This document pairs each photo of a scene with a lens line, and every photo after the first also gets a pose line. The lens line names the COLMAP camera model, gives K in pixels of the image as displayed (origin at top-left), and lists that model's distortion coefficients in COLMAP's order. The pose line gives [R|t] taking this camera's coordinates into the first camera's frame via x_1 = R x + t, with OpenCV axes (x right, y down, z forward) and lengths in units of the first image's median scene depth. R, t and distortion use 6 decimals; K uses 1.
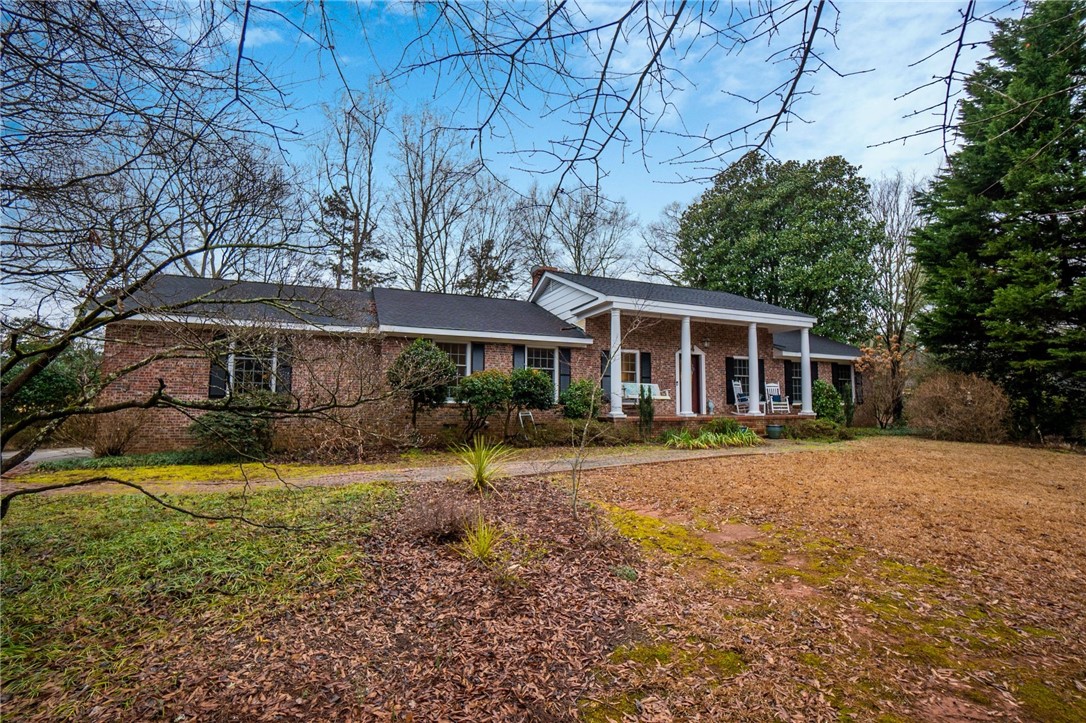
lens RADIAL K [[466.5, 0, 543.0], [0, 466.5, 361.5], [0, 0, 1]] dist [-0.001862, -0.000142]
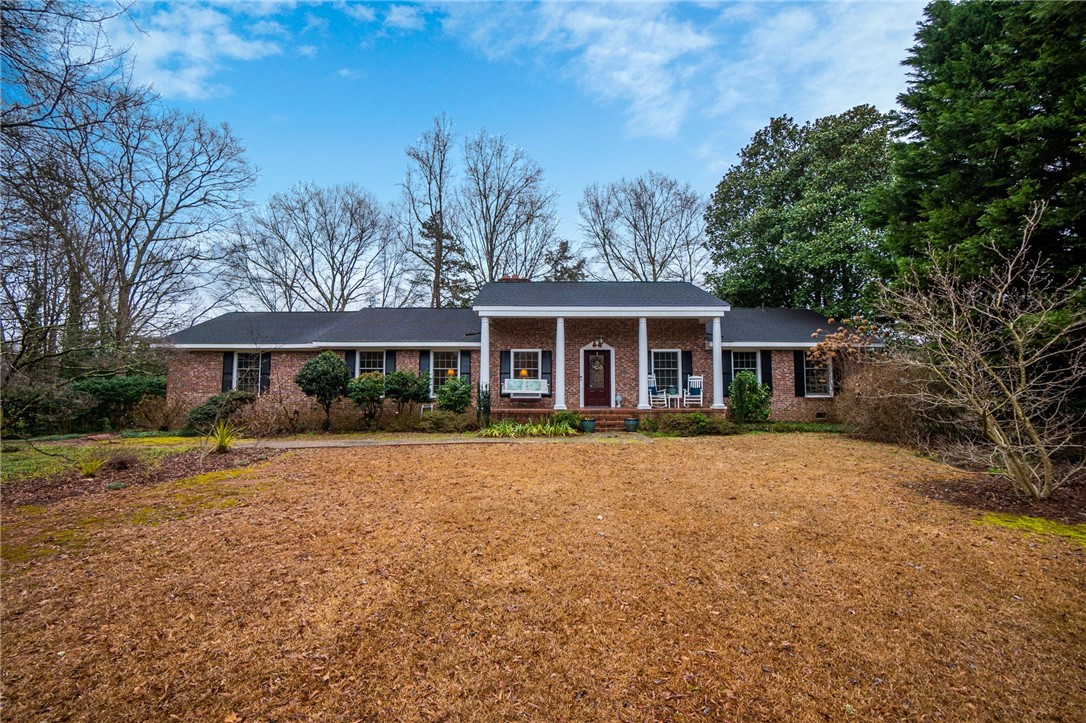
lens RADIAL K [[466.5, 0, 543.0], [0, 466.5, 361.5], [0, 0, 1]] dist [-0.001862, -0.000142]
pose [[0.927496, -0.031767, -0.372480, 0.586455], [0.039073, 0.999163, 0.012080, -0.007626], [0.371785, -0.025758, 0.927961, -0.028602]]
